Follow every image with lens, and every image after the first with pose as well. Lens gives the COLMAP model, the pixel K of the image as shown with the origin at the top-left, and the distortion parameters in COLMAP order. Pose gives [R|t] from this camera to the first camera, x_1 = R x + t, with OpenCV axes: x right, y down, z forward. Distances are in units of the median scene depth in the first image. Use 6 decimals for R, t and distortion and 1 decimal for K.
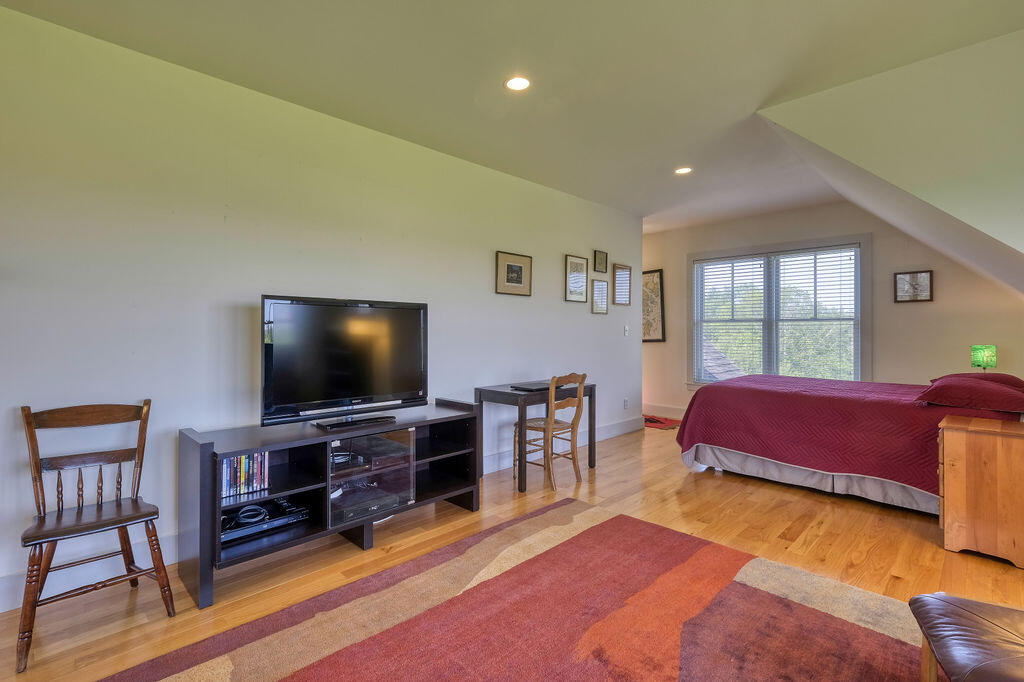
lens RADIAL K [[484.7, 0, 511.3], [0, 484.7, 325.9], [0, 0, 1]] dist [-0.000964, -0.000025]
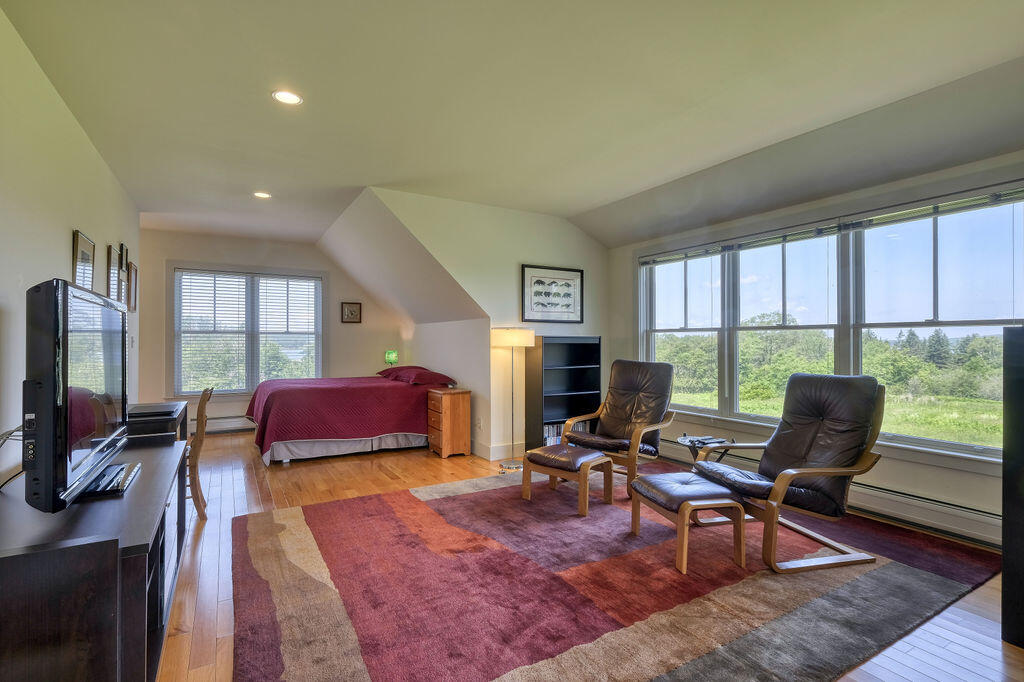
lens RADIAL K [[479.1, 0, 510.1], [0, 479.1, 338.3], [0, 0, 1]] dist [0.000123, 0.000048]
pose [[0.230141, 0.006334, 0.973137, -0.684897], [-0.008295, 0.999955, -0.004547, 0.002339], [-0.973122, -0.007025, 0.230183, 0.259277]]
